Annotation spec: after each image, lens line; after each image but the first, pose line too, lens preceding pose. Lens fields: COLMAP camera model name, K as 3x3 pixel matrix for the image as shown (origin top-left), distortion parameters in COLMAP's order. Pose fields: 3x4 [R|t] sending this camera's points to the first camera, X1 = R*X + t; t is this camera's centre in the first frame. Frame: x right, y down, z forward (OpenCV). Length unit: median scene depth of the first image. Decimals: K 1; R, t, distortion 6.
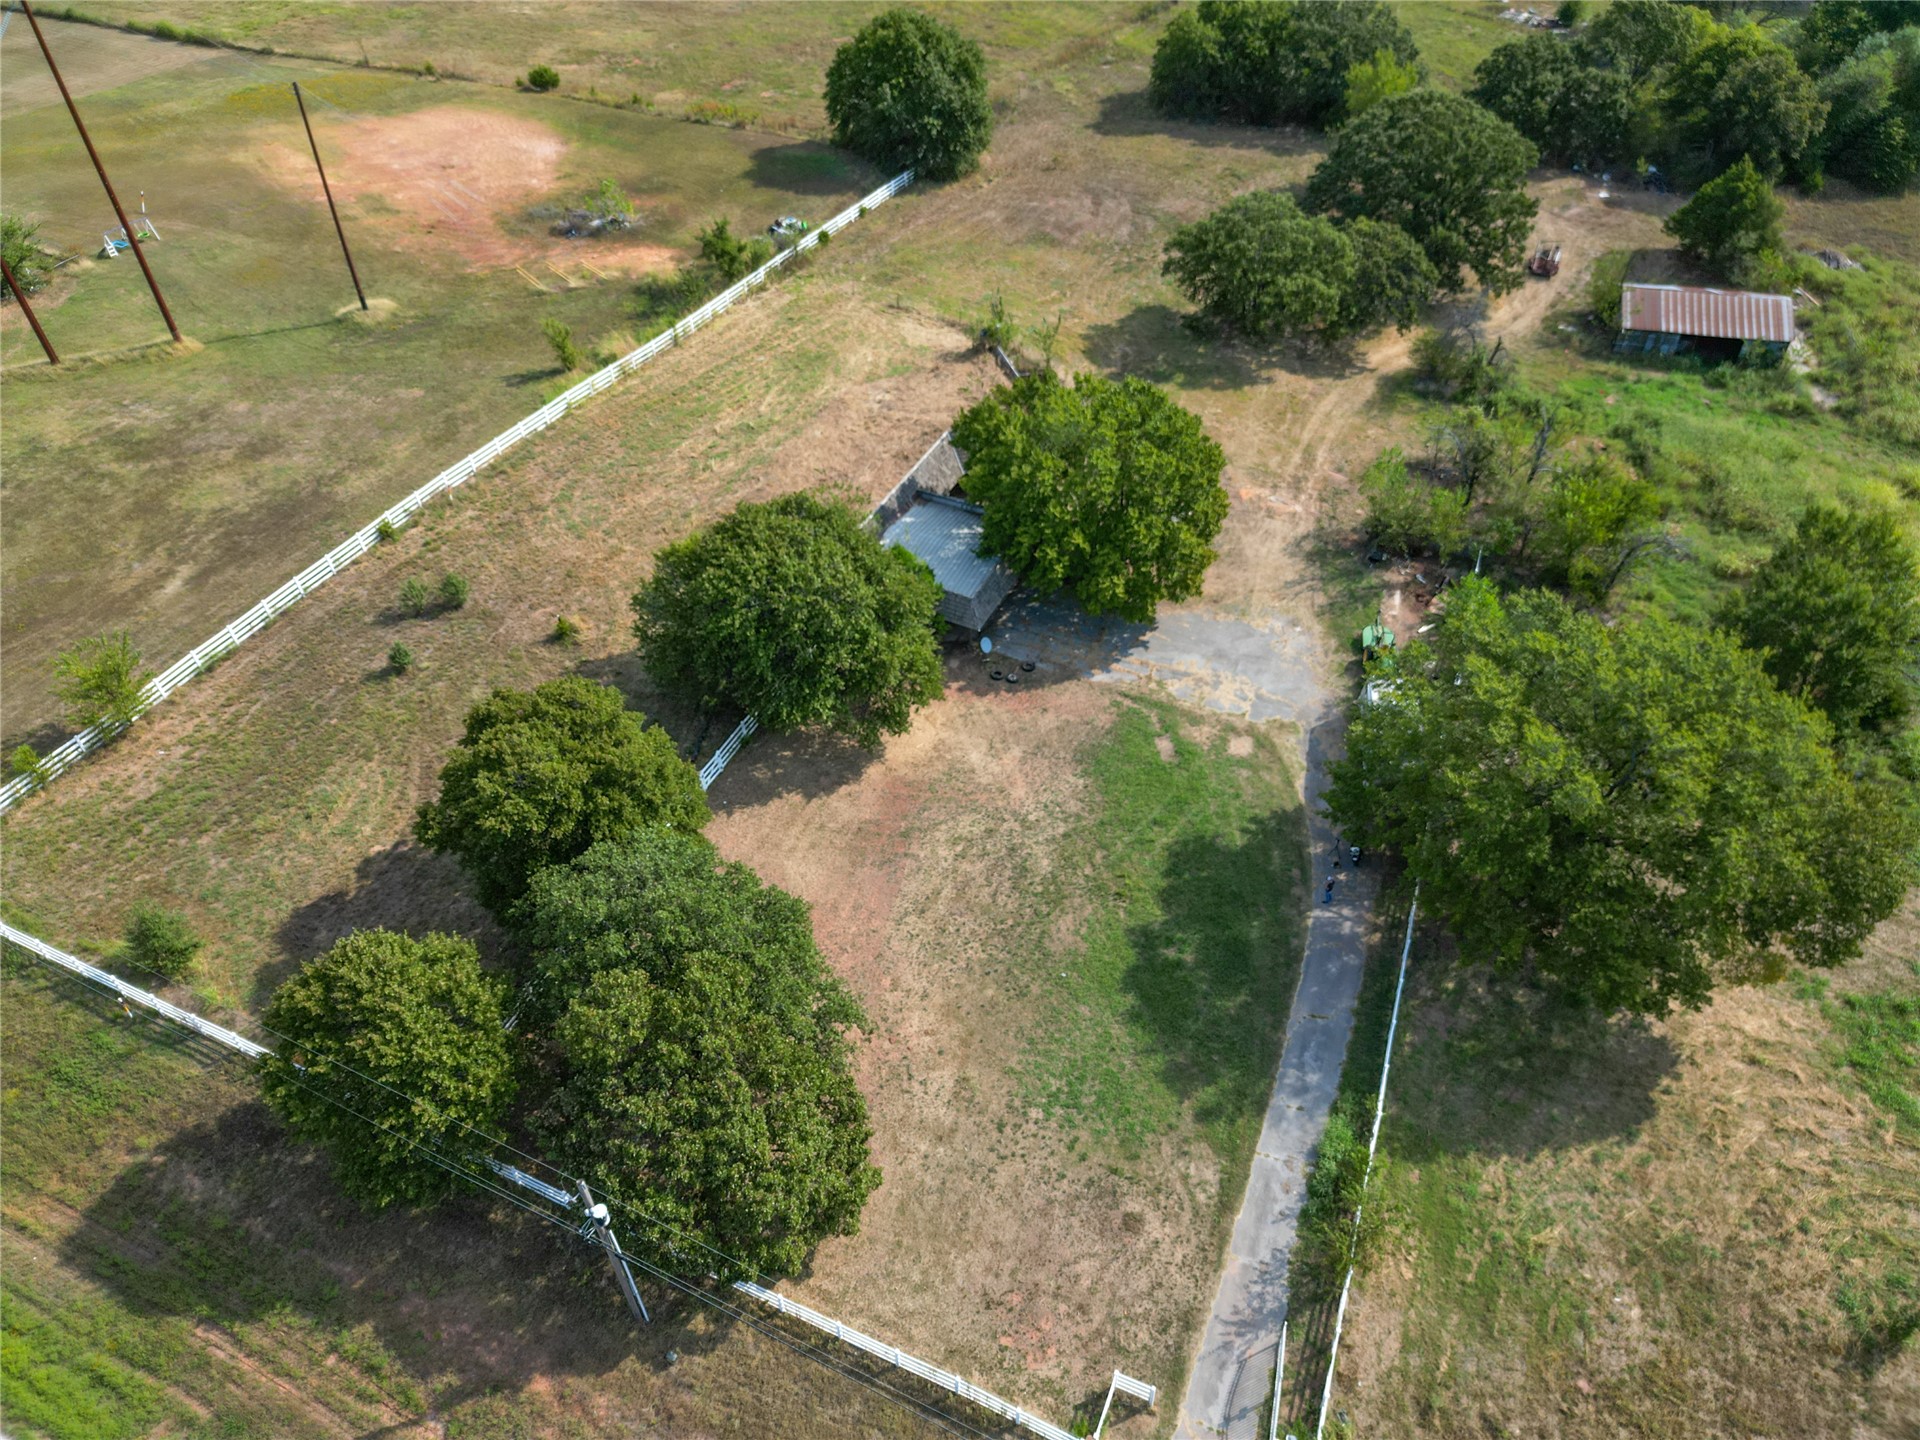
lens RADIAL K [[1339.6, 0, 966.9], [0, 1339.6, 711.7], [0, 0, 1]] dist [0.051876, -0.036315]
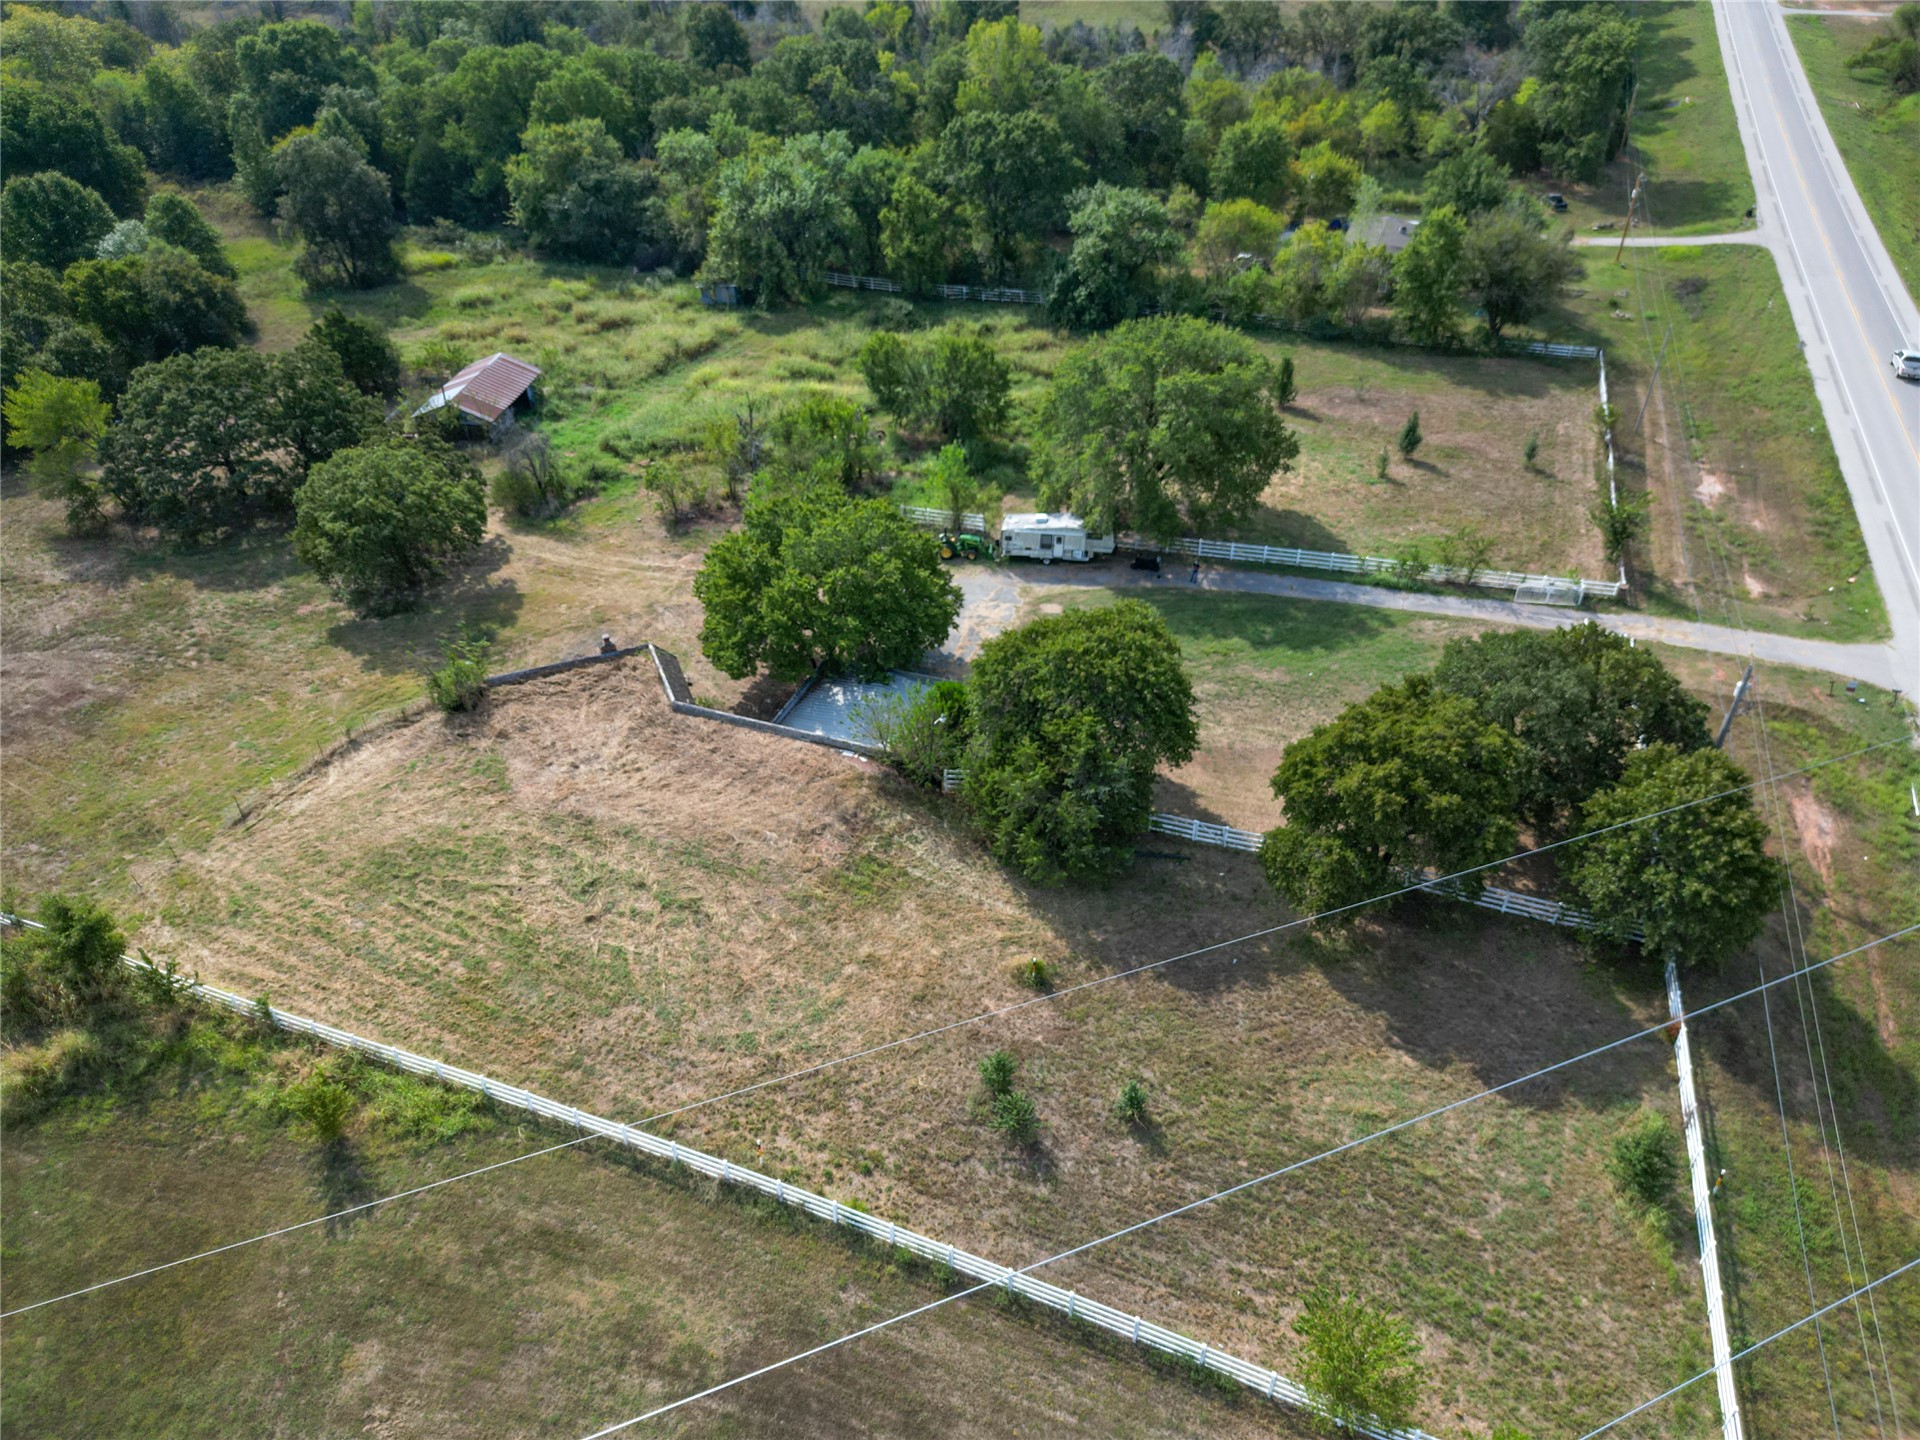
lens RADIAL K [[1339.6, 0, 962.4], [0, 1339.6, 722.9], [0, 0, 1]] dist [0.051876, -0.036315]
pose [[-0.080879, -0.579105, 0.811231, -0.729930], [0.696569, 0.549308, 0.461576, -0.462326], [-0.712917, 0.602410, 0.358959, 0.546450]]
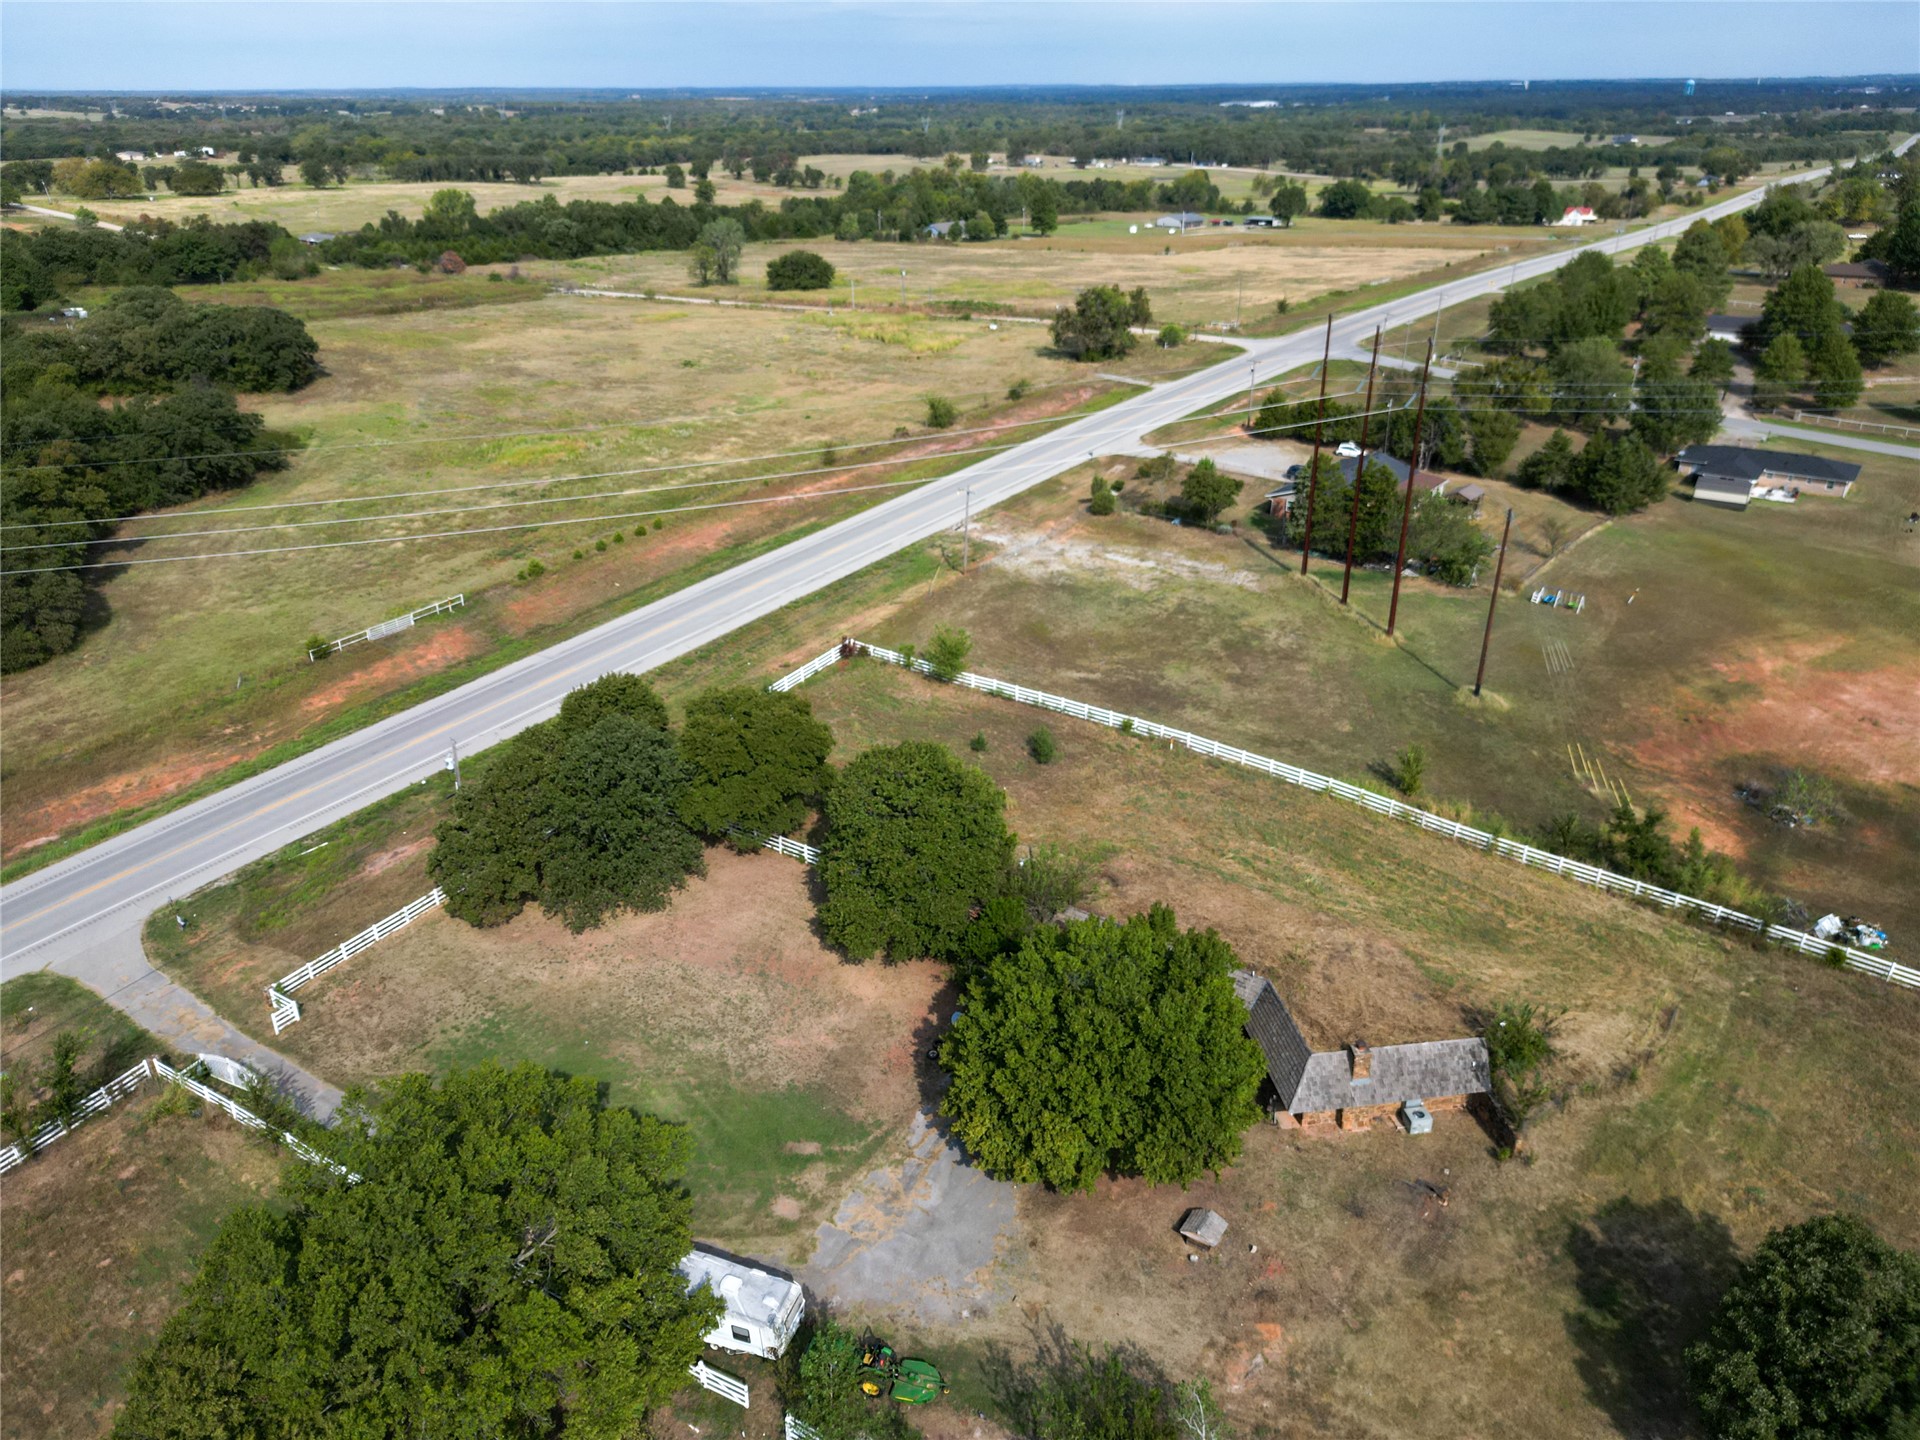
lens RADIAL K [[1339.6, 0, 962.0], [0, 1339.6, 728.0], [0, 0, 1]] dist [0.051876, -0.036315]
pose [[-0.158377, 0.448436, -0.879672, 0.717125], [-0.670120, 0.605497, 0.429317, -0.551659], [0.725160, 0.657479, 0.204609, 0.559355]]
